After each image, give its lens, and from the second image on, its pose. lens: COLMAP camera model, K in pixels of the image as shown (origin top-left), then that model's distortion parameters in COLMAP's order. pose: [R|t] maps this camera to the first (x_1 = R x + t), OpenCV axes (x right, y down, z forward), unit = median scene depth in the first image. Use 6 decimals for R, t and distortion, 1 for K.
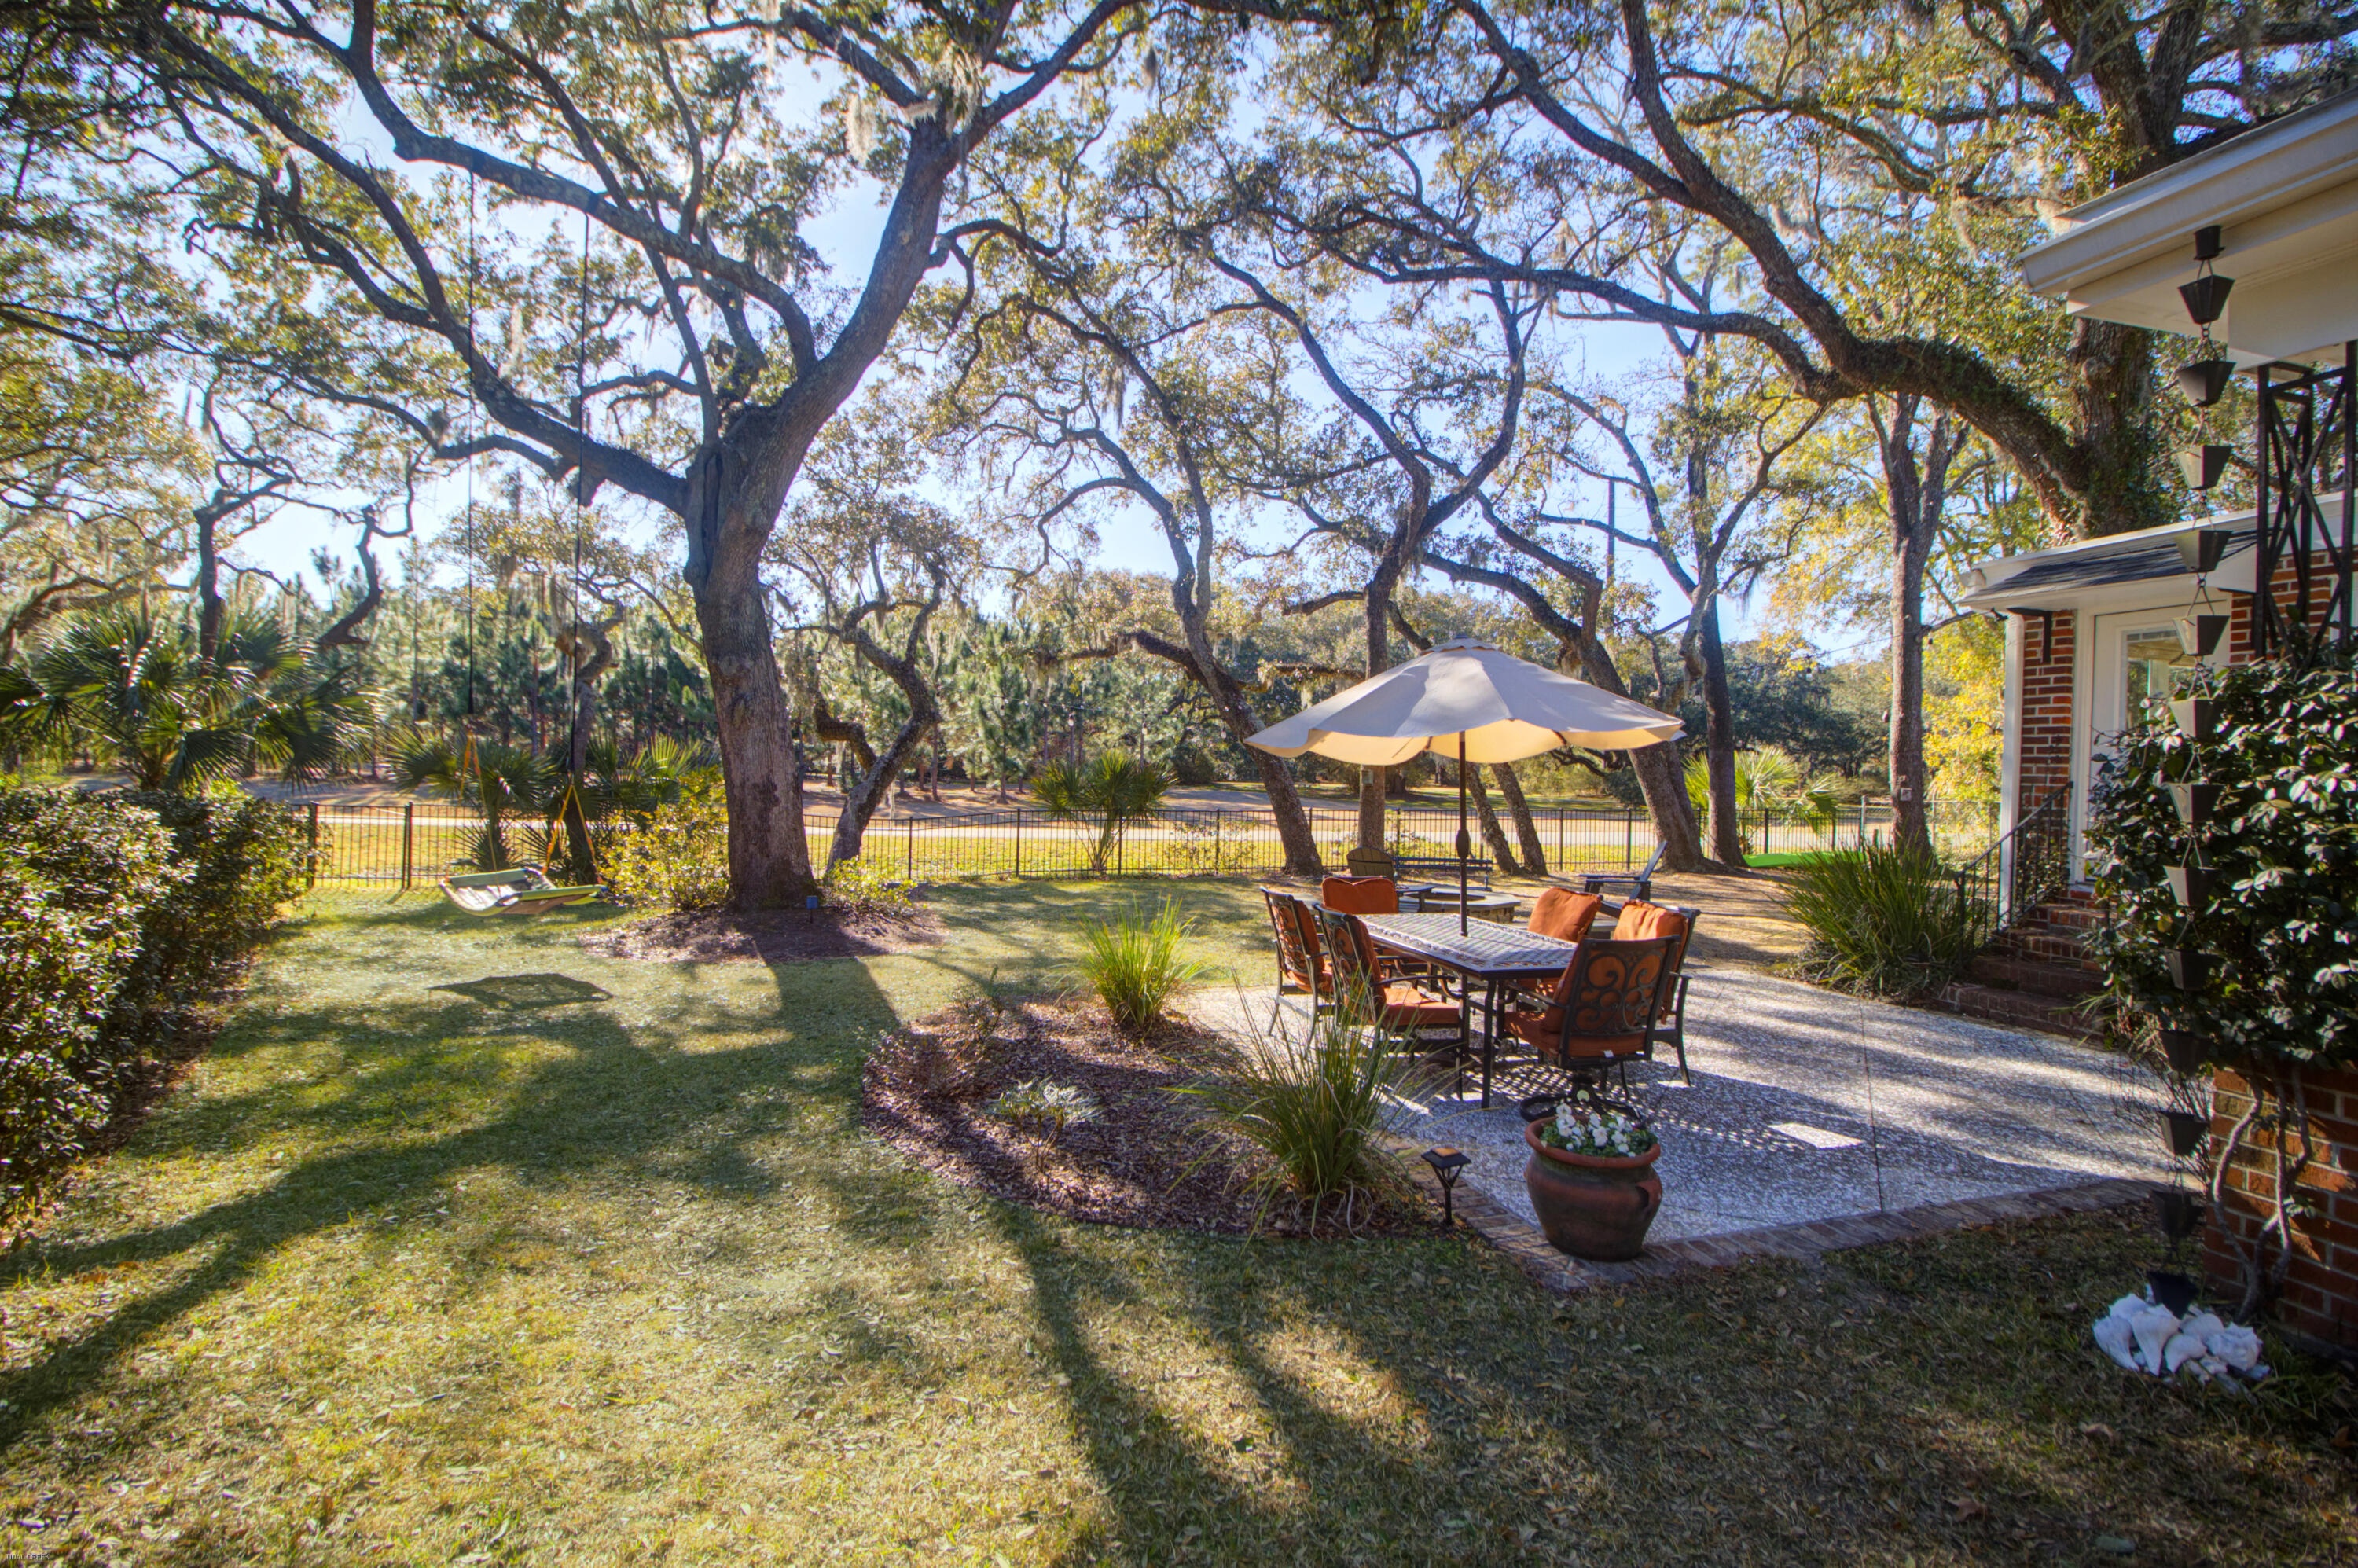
lens RADIAL K [[1061.9, 0, 1175.0], [0, 1061.9, 787.5], [0, 0, 1]] dist [0.001821, -0.018387]
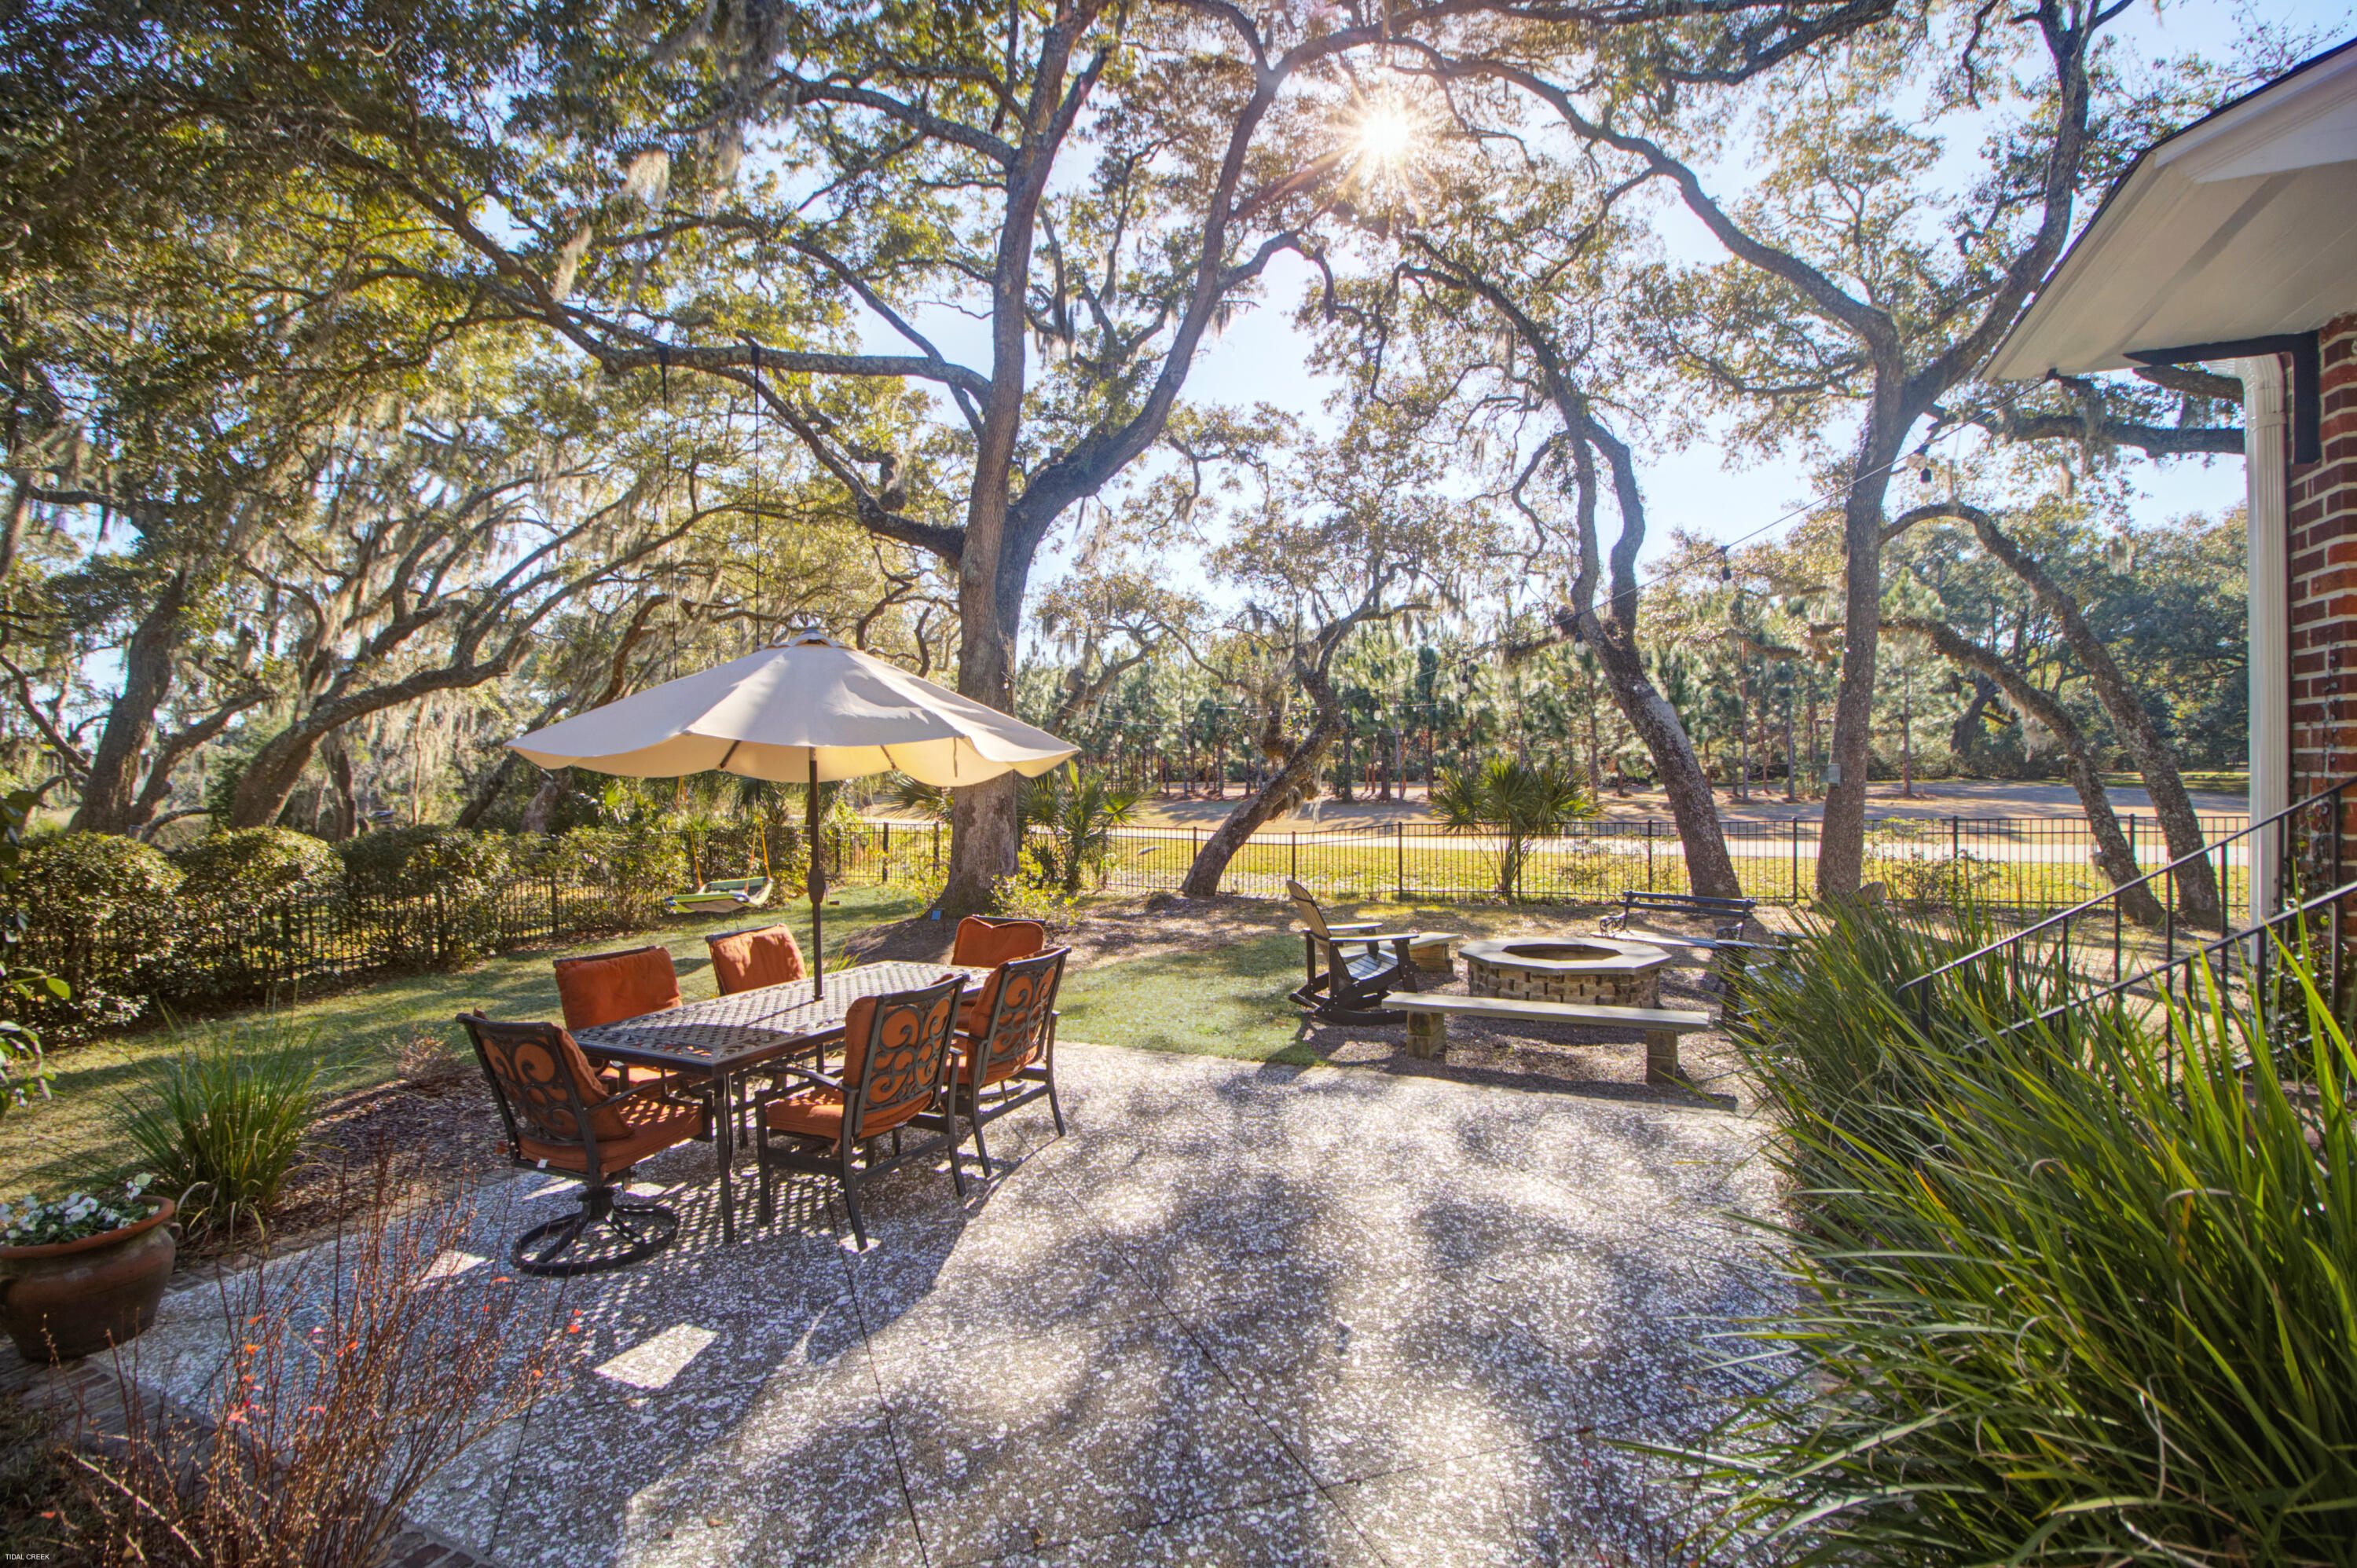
lens RADIAL K [[1072.9, 0, 1178.5], [0, 1072.9, 784.0], [0, 0, 1]] dist [-0.000179, -0.011294]
pose [[0.747727, -0.029766, -0.663339, 0.276736], [0.023730, 0.999554, -0.018105, -0.000883], [0.663583, -0.002203, 0.748100, 0.154150]]
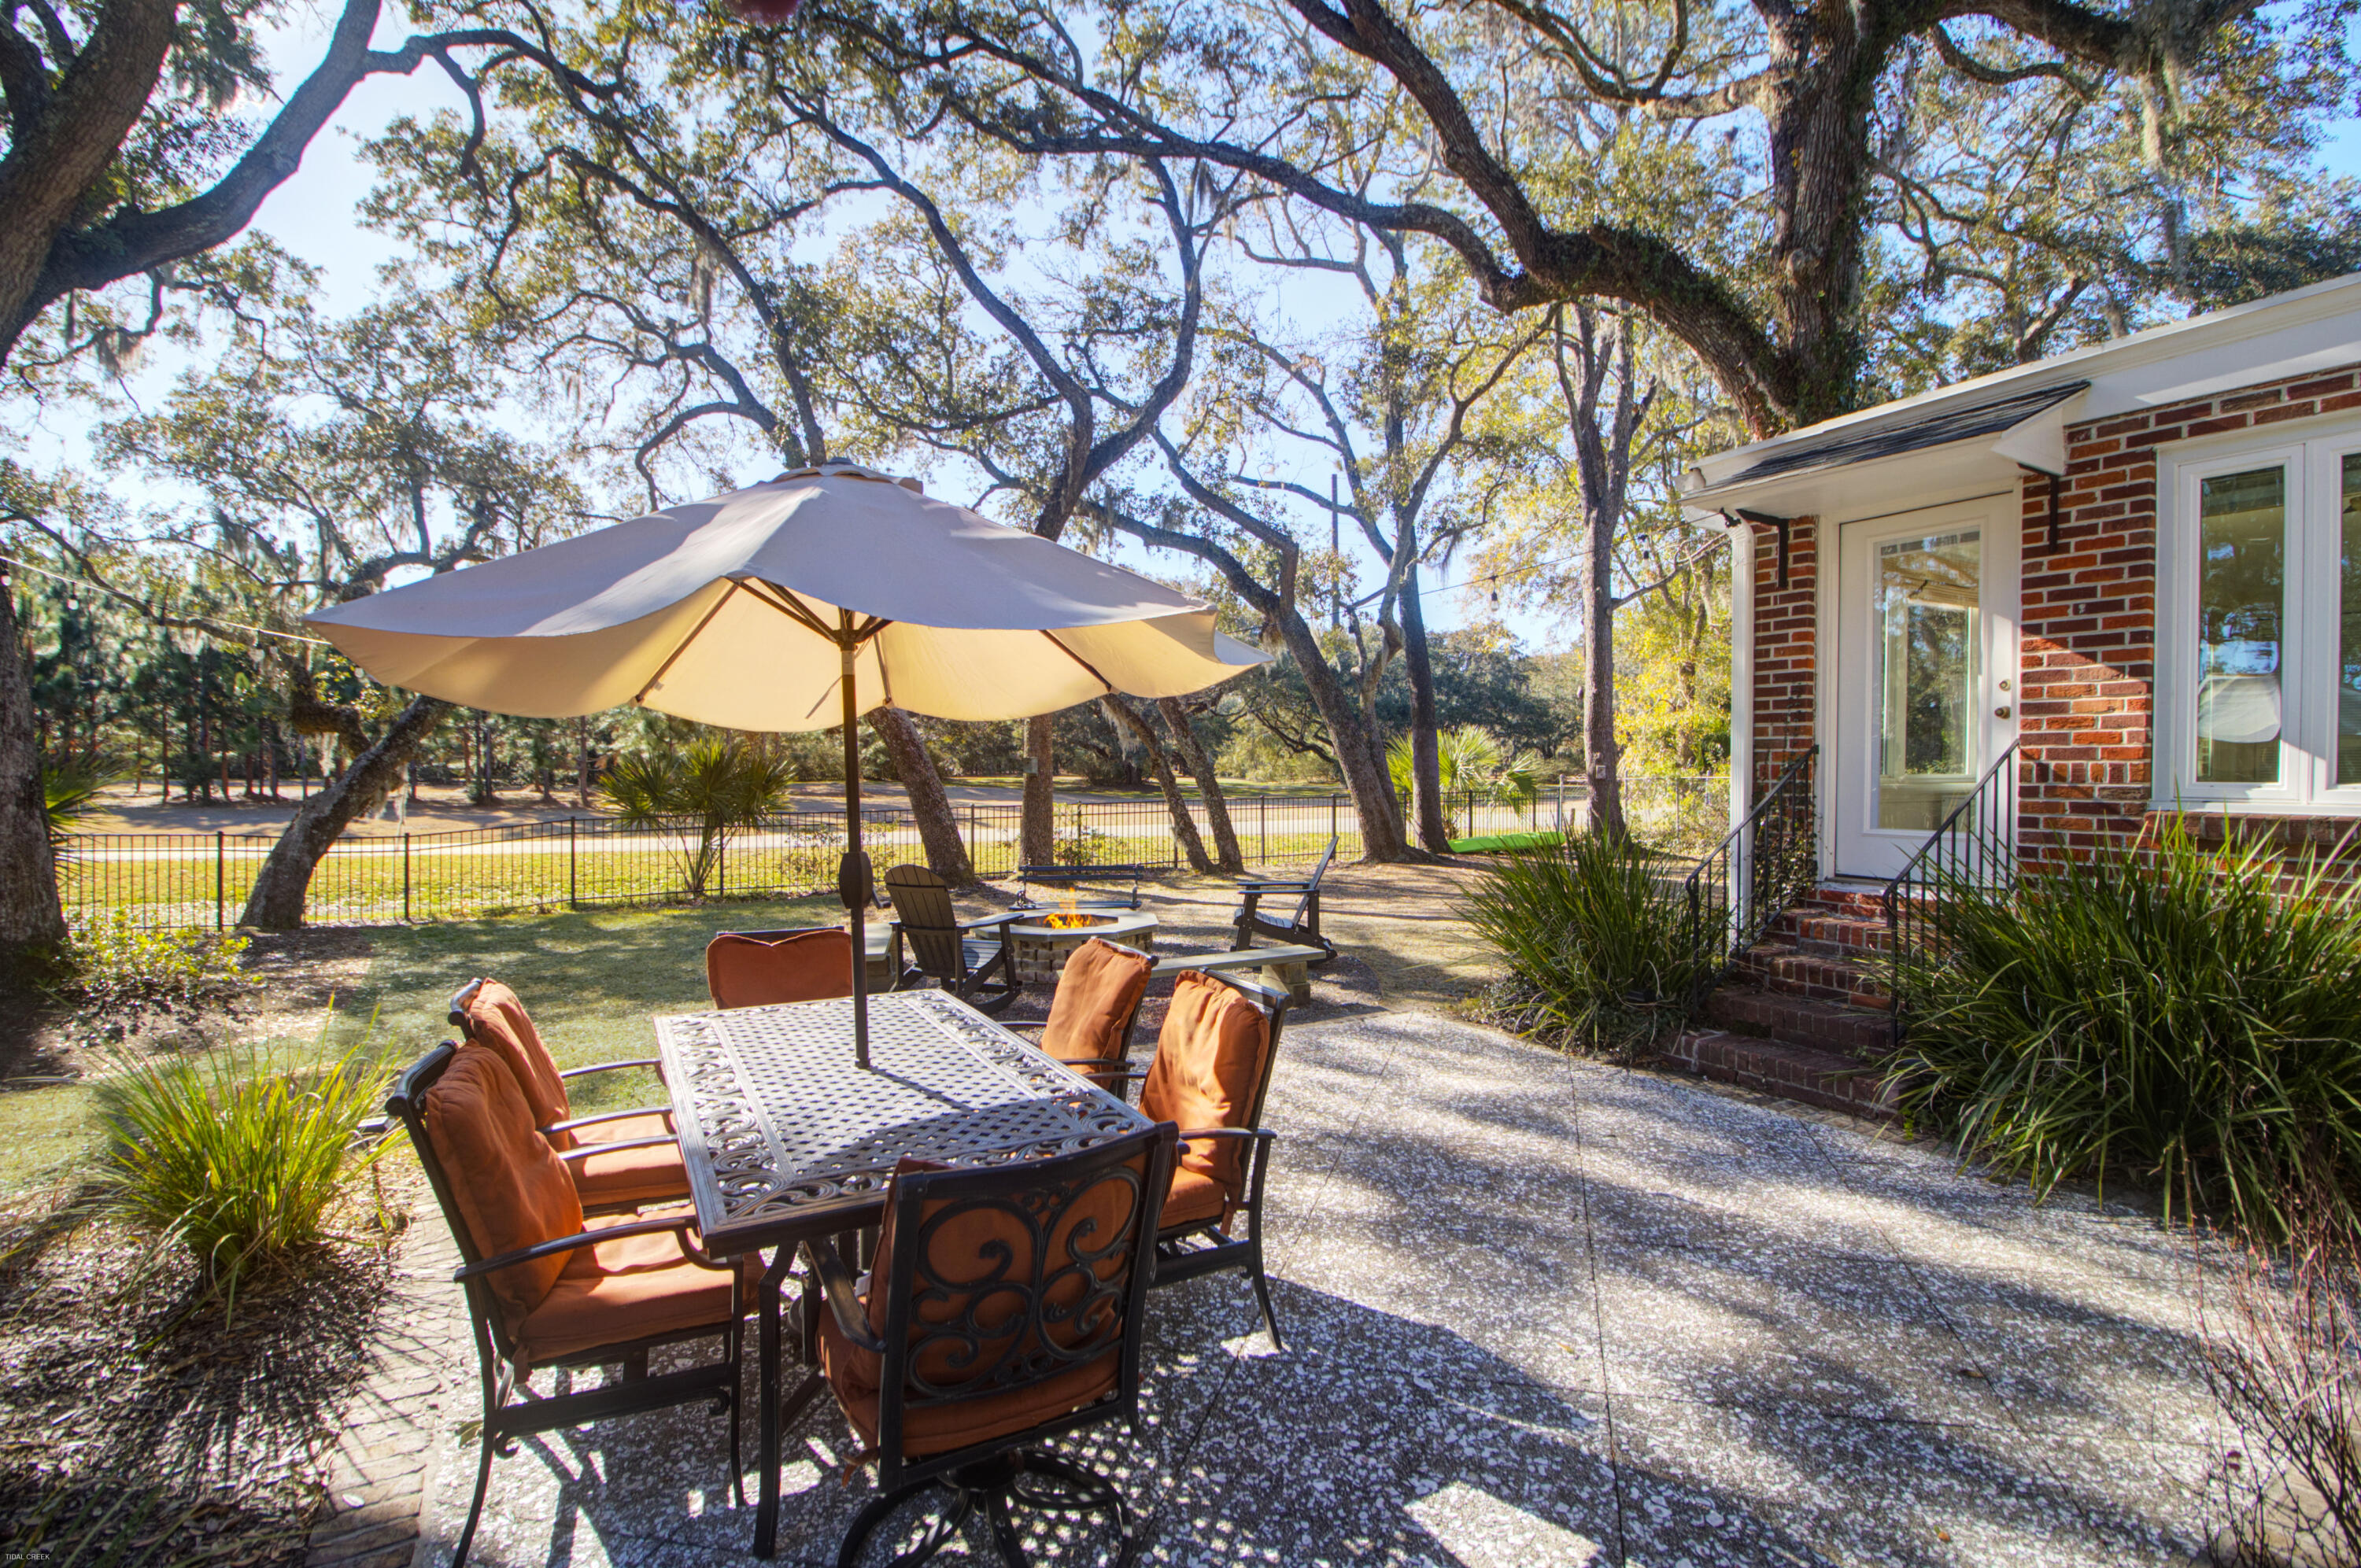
lens RADIAL K [[1074.6, 0, 1180.5], [0, 1074.6, 784.0], [0, 0, 1]] dist [-0.000179, -0.011294]
pose [[0.971590, -0.025613, 0.235278, 0.081462], [0.024977, 0.999672, 0.005681, 0.002324], [-0.235347, 0.000357, 0.971911, 0.128591]]
